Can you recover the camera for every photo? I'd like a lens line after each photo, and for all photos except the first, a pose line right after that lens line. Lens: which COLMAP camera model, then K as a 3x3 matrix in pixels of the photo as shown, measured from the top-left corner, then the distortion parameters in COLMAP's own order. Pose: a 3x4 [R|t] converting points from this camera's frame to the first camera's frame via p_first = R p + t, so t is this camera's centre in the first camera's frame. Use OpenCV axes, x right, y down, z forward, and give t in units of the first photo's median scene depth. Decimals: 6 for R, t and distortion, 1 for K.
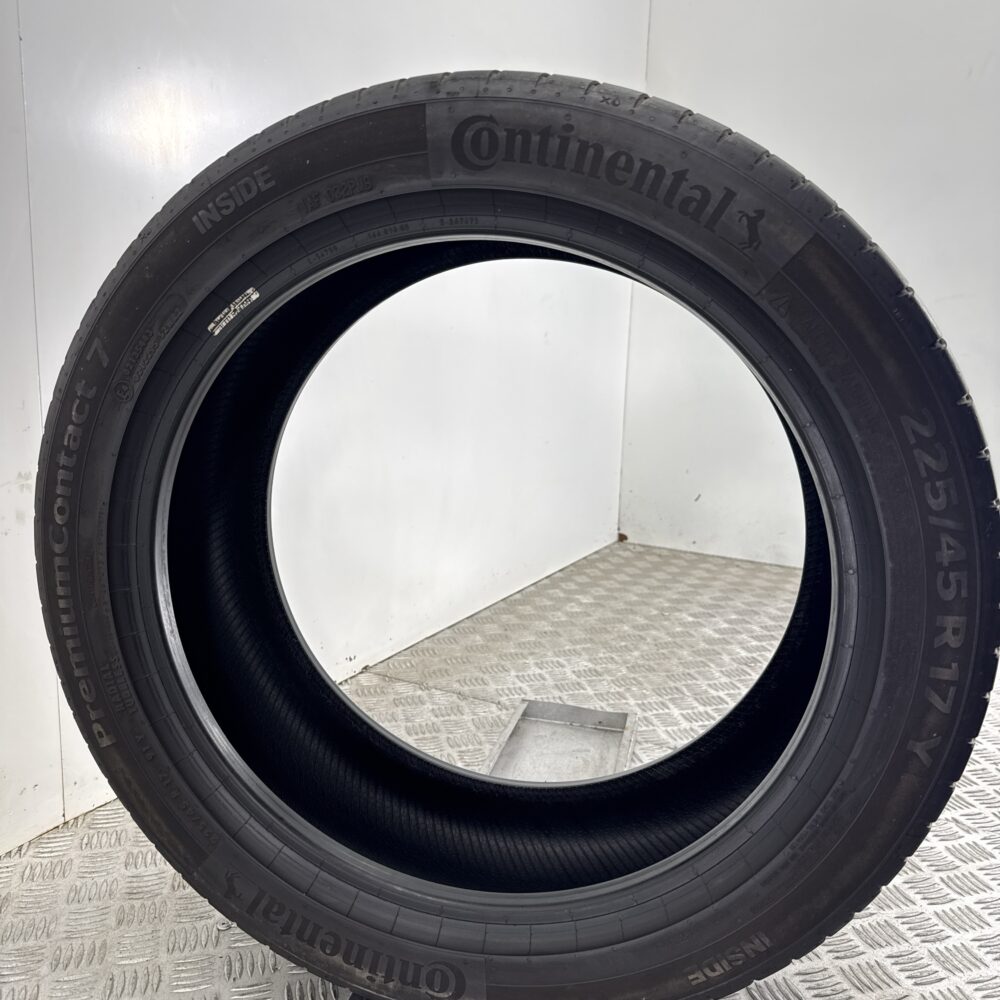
lens RADIAL K [[904.8, 0, 501.4], [0, 904.8, 496.8], [0, 0, 1]] dist [0.113560, -0.131848]
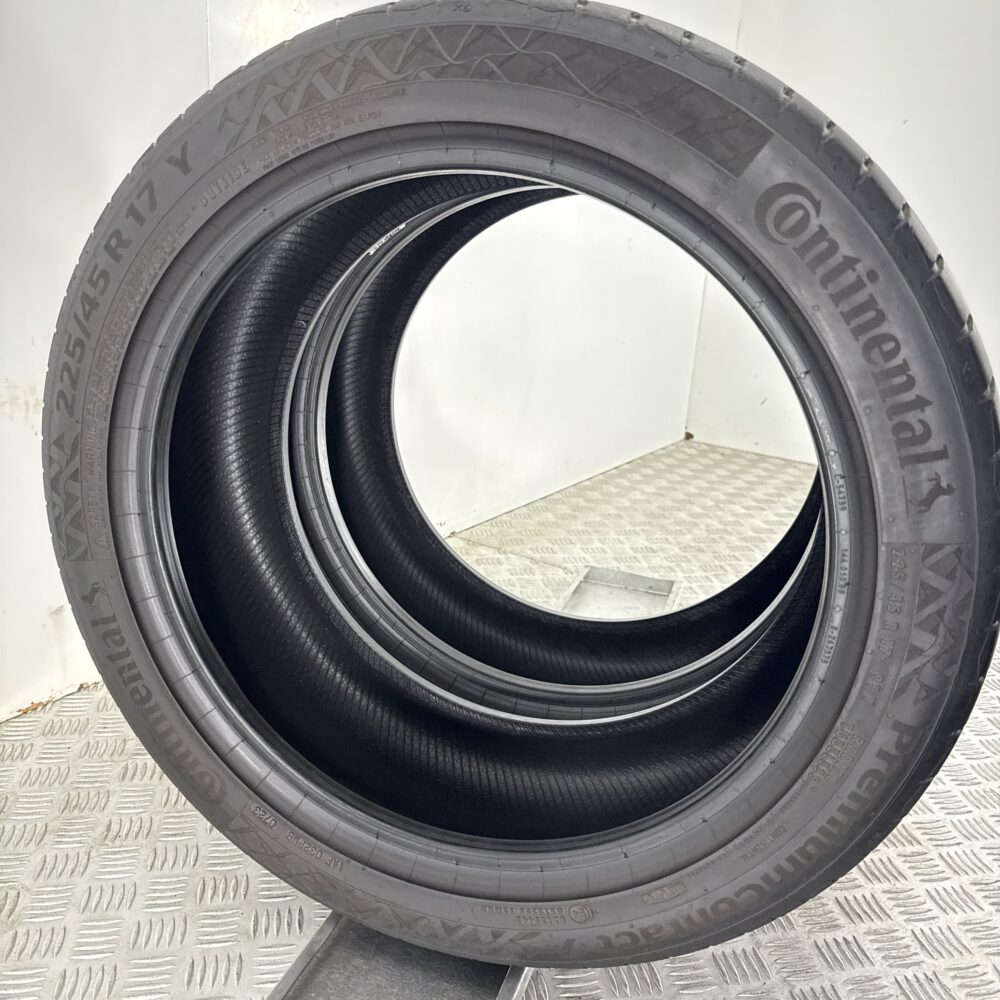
lens RADIAL K [[904.8, 0, 491.2], [0, 904.8, 508.4], [0, 0, 1]] dist [0.113560, -0.131848]
pose [[0.994420, 0.060427, -0.086469, -0.001005], [-0.048874, 0.990310, 0.129987, 0.002120], [0.093485, -0.125036, 0.987738, -0.131805]]
